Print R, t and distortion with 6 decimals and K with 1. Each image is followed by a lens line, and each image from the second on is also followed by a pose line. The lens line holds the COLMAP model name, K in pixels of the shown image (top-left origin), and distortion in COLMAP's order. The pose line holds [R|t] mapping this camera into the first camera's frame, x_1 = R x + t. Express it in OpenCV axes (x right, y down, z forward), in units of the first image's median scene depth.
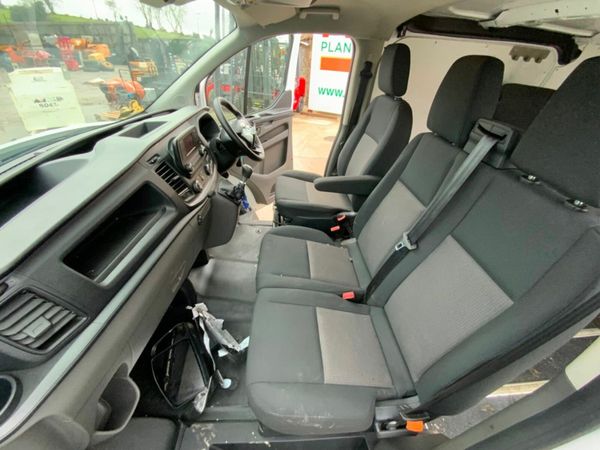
lens RADIAL K [[241.4, 0, 299.5], [0, 241.4, 224.0], [0, 0, 1]] dist [0.022908, -0.019396]
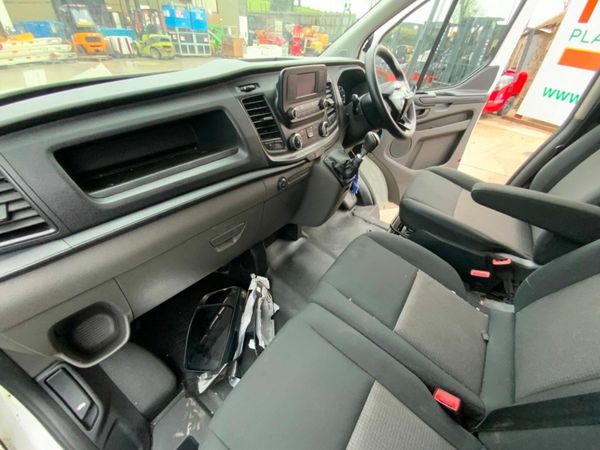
lens RADIAL K [[241.4, 0, 299.5], [0, 241.4, 224.0], [0, 0, 1]] dist [0.022908, -0.019396]
pose [[0.785385, 0.370266, -0.496058, 0.057597], [-0.359438, 0.925223, 0.121521, -0.007249], [0.503959, 0.082862, 0.859743, 0.290503]]
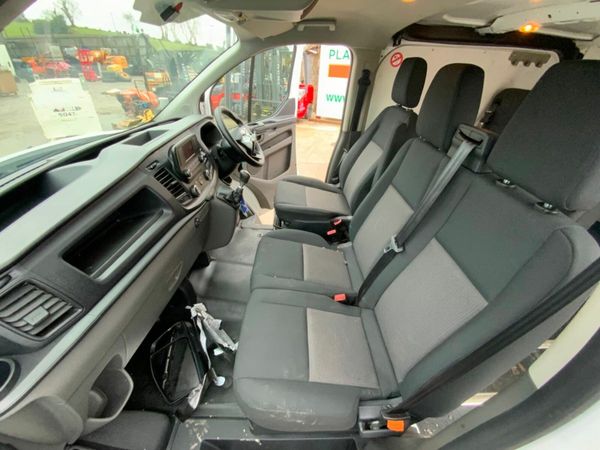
lens RADIAL K [[241.4, 0, 299.5], [0, 241.4, 224.0], [0, 0, 1]] dist [0.022908, -0.019396]
pose [[0.999236, 0.004781, -0.038785, 0.057916], [-0.005633, 0.999745, -0.021886, 0.007843], [0.038670, 0.022088, 0.999008, -0.025509]]
